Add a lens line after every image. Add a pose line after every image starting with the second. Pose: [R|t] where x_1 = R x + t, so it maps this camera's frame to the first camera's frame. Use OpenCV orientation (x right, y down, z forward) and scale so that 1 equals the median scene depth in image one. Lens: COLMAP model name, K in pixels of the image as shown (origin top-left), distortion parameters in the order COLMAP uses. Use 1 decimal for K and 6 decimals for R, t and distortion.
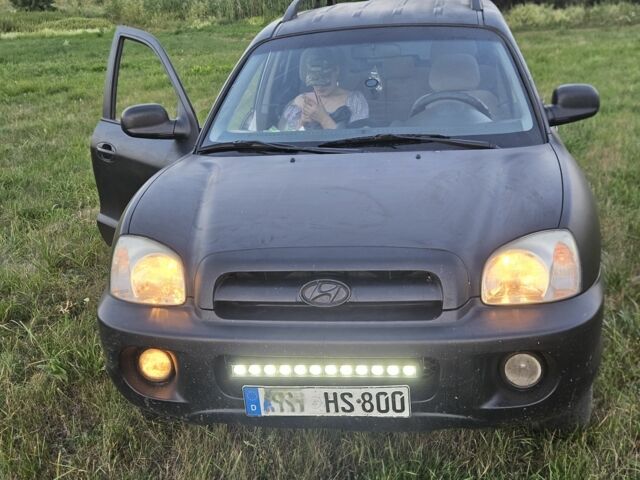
lens RADIAL K [[956.8, 0, 320.0], [0, 956.8, 240.0], [0, 0, 1]] dist [0.098043, 0.085771]
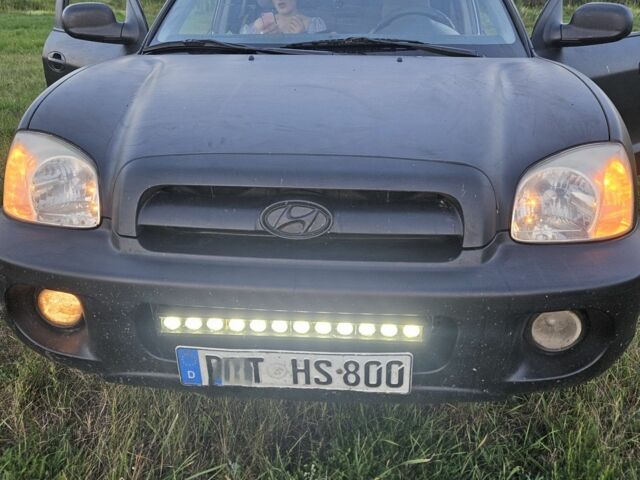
lens RADIAL K [[600.6, 0, 320.0], [0, 600.6, 240.0], [0, 0, 1]] dist [0.054618, -0.014257]
pose [[0.994628, 0.027259, 0.099861, -0.021232], [-0.037481, 0.994082, 0.101966, 0.024757], [-0.096490, -0.105161, 0.989763, 0.557288]]
